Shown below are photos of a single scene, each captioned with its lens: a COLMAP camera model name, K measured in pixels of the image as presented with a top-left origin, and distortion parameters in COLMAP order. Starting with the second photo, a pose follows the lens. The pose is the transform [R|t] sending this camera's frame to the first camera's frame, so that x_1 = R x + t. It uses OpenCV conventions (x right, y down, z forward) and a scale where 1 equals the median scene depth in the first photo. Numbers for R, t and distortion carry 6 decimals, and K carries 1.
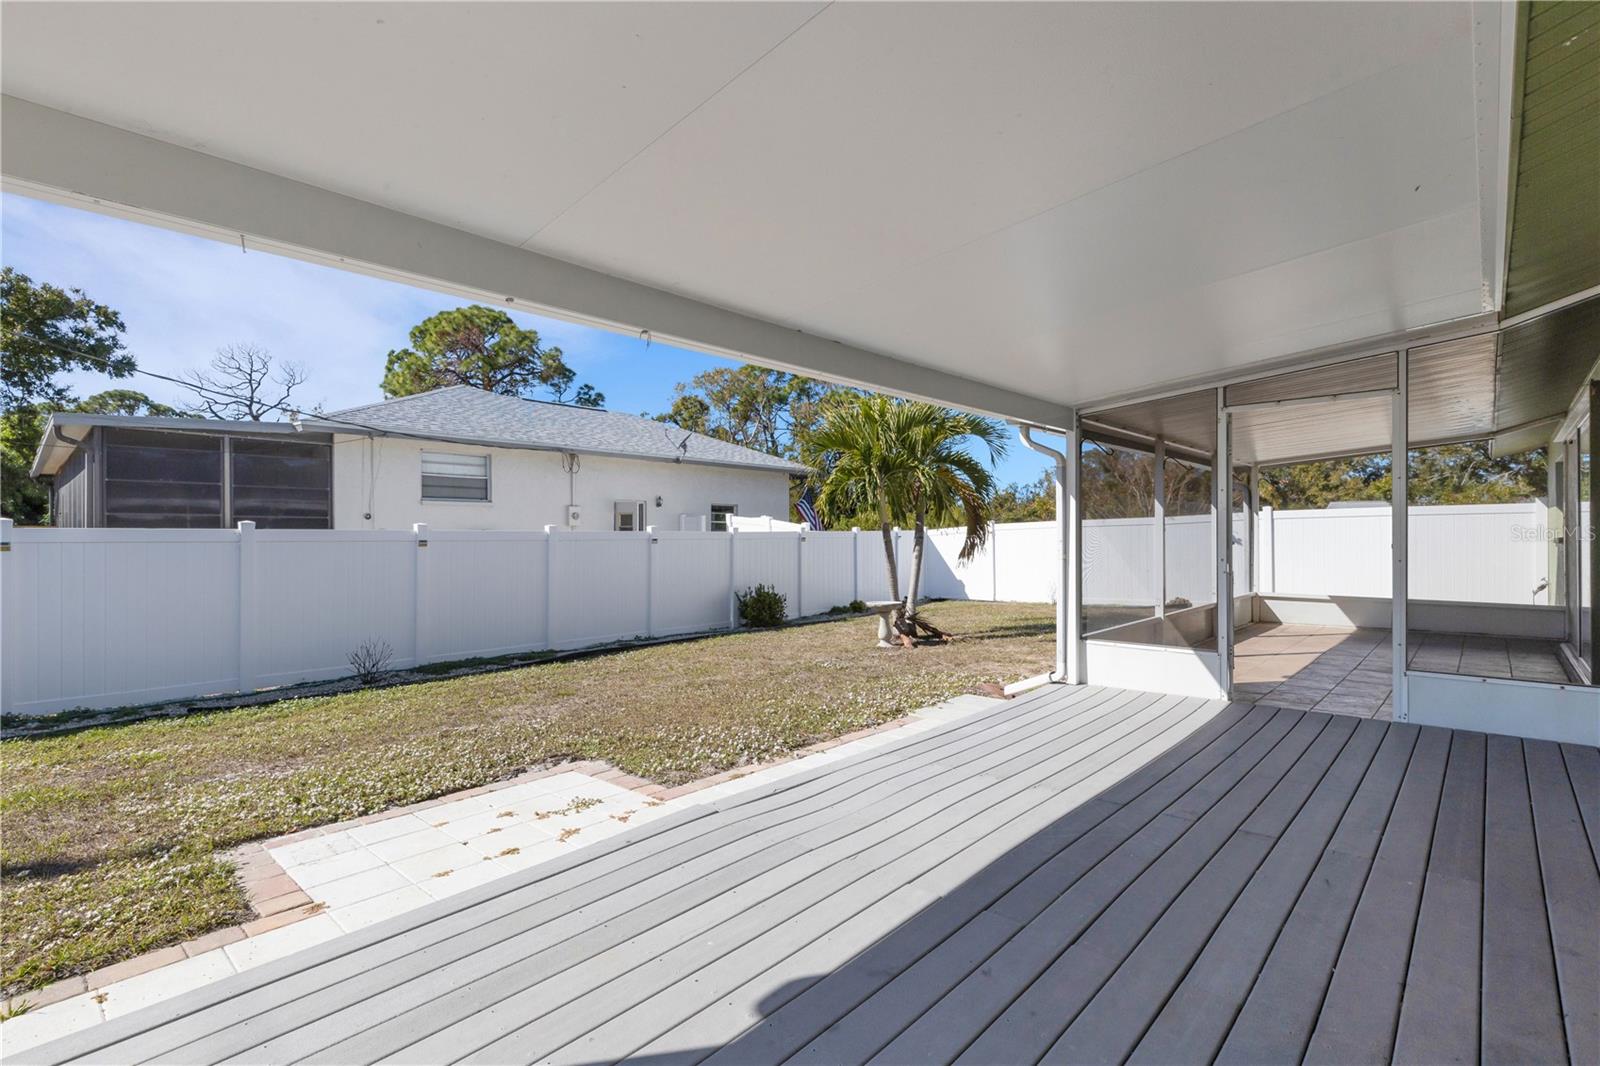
lens RADIAL K [[748.1, 0, 791.5], [0, 748.1, 534.8], [0, 0, 1]] dist [0.006229, -0.000403]
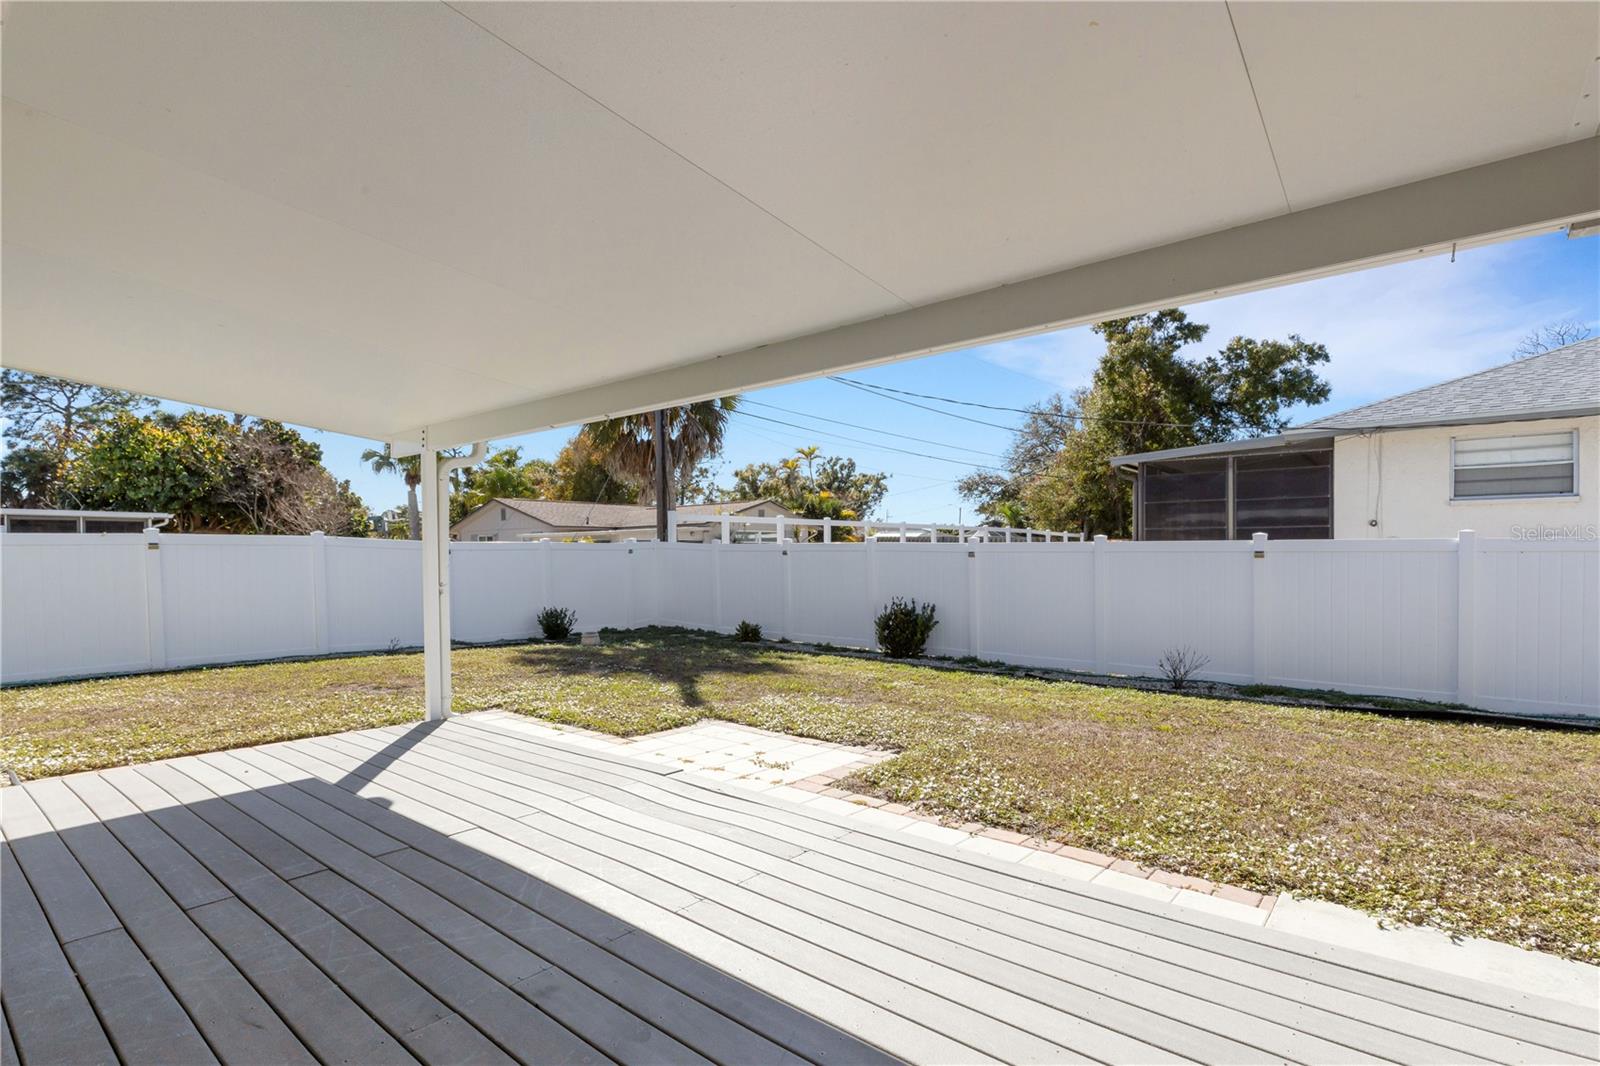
lens RADIAL K [[748.1, 0, 822.9], [0, 748.1, 548.6], [0, 0, 1]] dist [0.006229, -0.000403]
pose [[0.086661, 0.001789, -0.996236, 0.303461], [0.007291, 0.999970, 0.002430, -0.001329], [0.996211, -0.007474, 0.086646, 0.303211]]
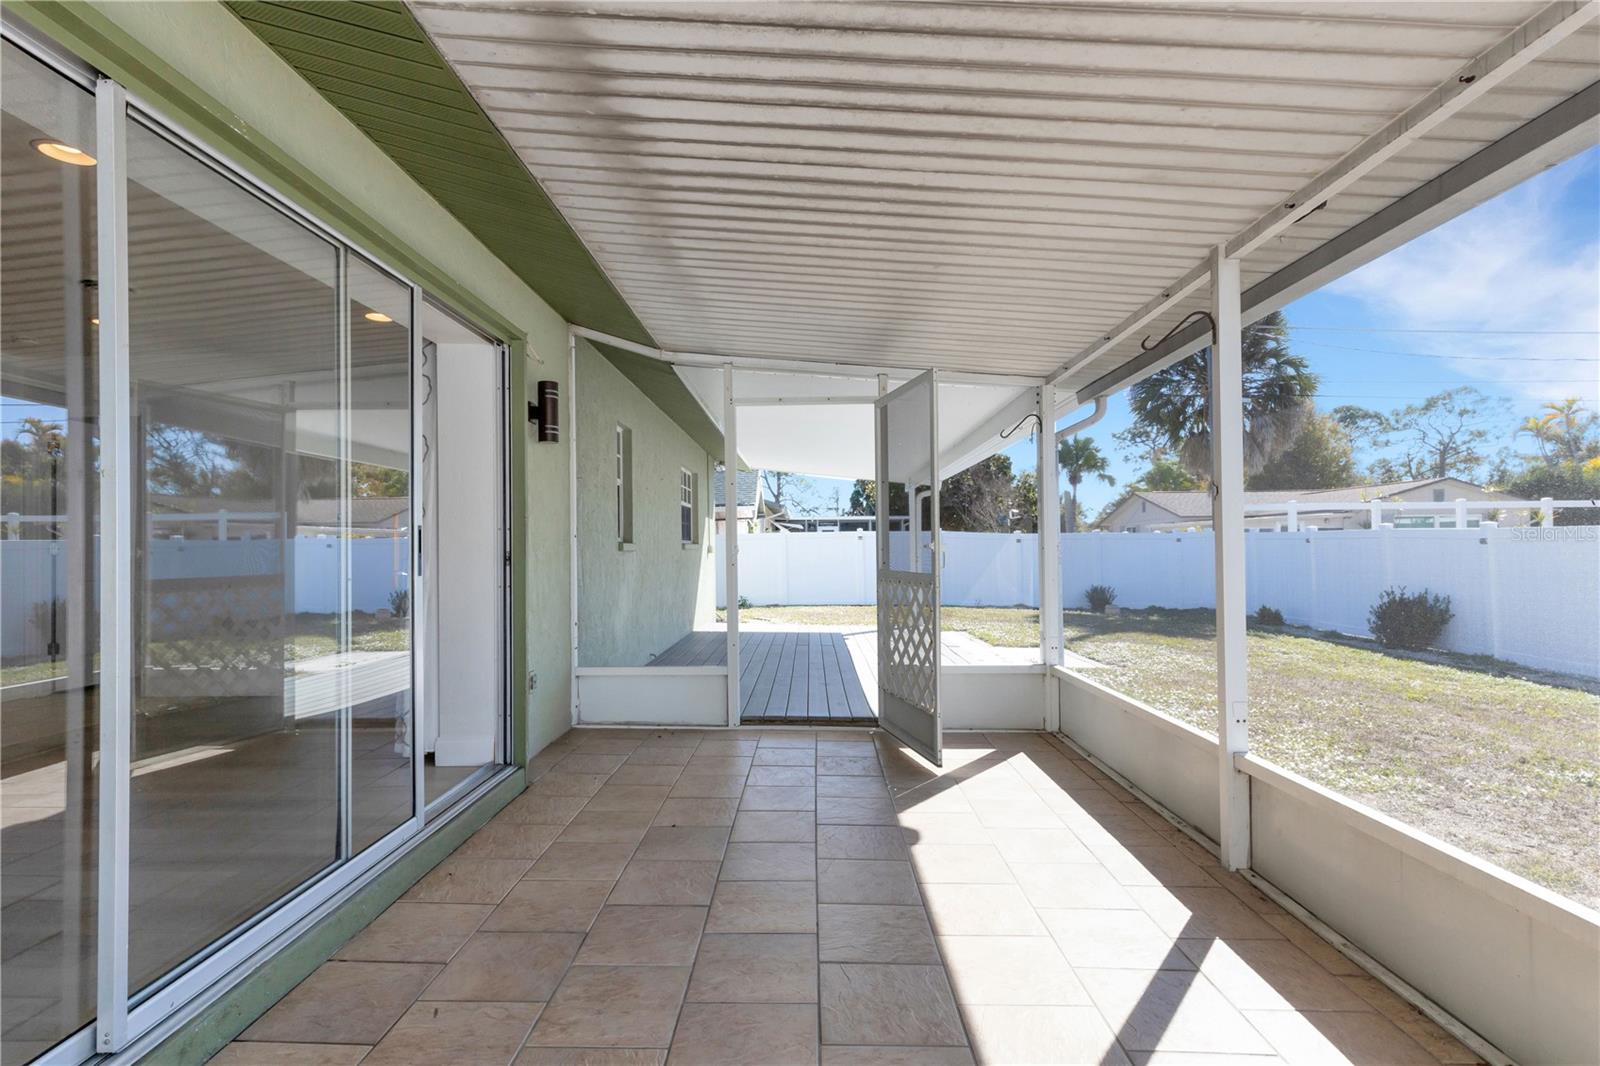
lens RADIAL K [[748.1, 0, 800.0], [0, 748.1, 537.8], [0, 0, 1]] dist [0.006229, -0.000403]
pose [[-0.735411, 0.002649, -0.677616, 0.371337], [0.011486, 0.999897, -0.008558, 0.000550], [0.677524, -0.014077, -0.735366, 0.417624]]
